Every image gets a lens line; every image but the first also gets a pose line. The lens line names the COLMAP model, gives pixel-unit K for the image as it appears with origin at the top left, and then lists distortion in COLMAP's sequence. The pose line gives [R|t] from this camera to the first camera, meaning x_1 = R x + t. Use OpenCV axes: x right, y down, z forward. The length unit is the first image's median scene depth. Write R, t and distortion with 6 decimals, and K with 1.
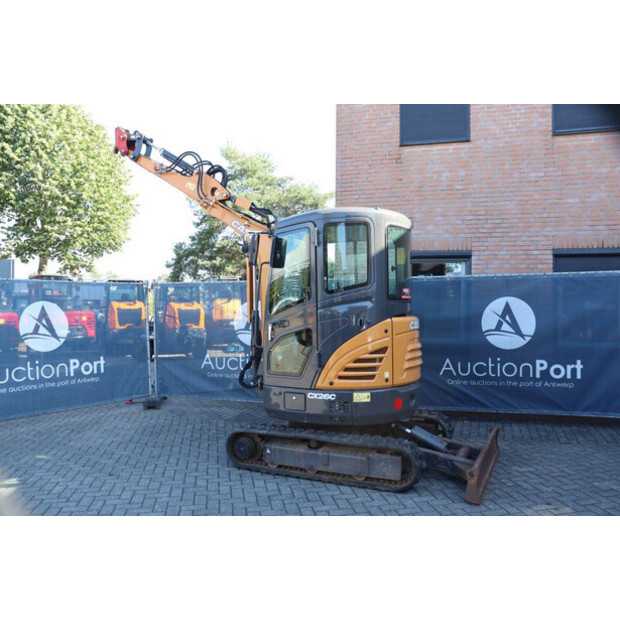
lens RADIAL K [[498.8, 0, 314.8], [0, 498.8, 311.4], [0, 0, 1]] dist [-0.145946, 0.108743]
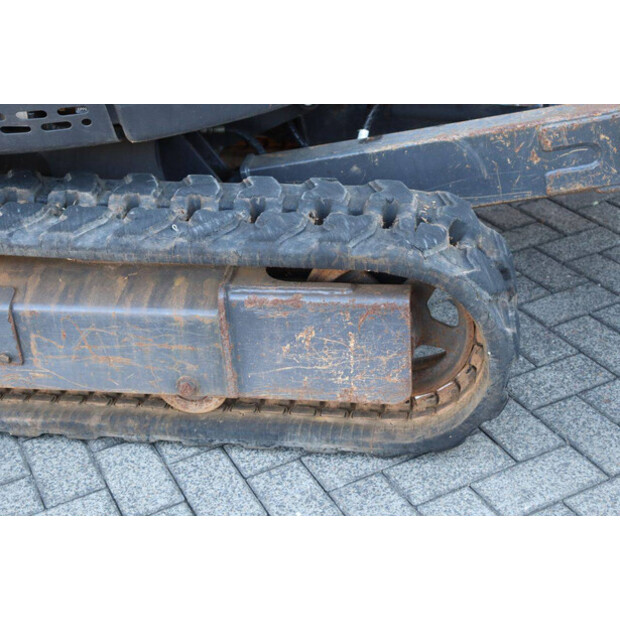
lens RADIAL K [[949.5, 0, 310.0], [0, 949.5, 311.7], [0, 0, 1]] dist [0.062849, 0.000000]
pose [[0.959877, -0.183158, 0.212344, 0.053742], [0.053901, 0.863616, 0.501260, 0.103417], [-0.275194, -0.469702, 0.838838, 0.605029]]
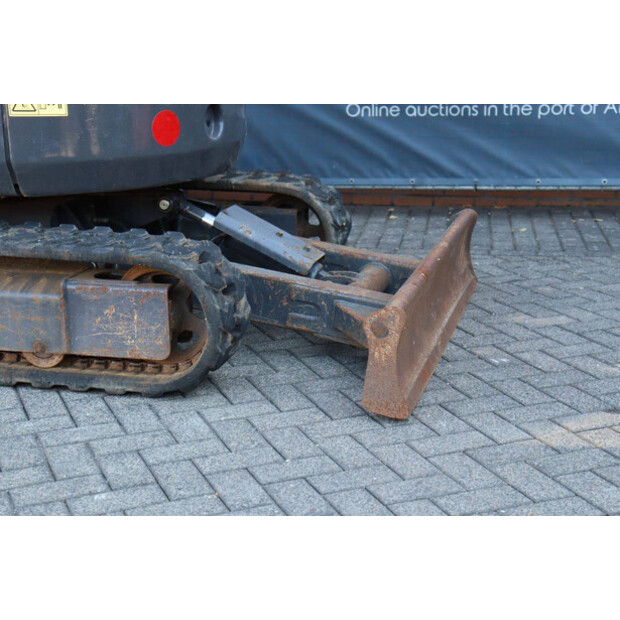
lens RADIAL K [[1075.7, 0, 306.8], [0, 1075.7, 304.4], [0, 0, 1]] dist [0.191626, 0.000000]
pose [[0.981569, -0.044229, 0.185921, 0.114390], [-0.003634, 0.968355, 0.249548, 0.114084], [-0.191075, -0.245625, 0.950347, 0.272141]]
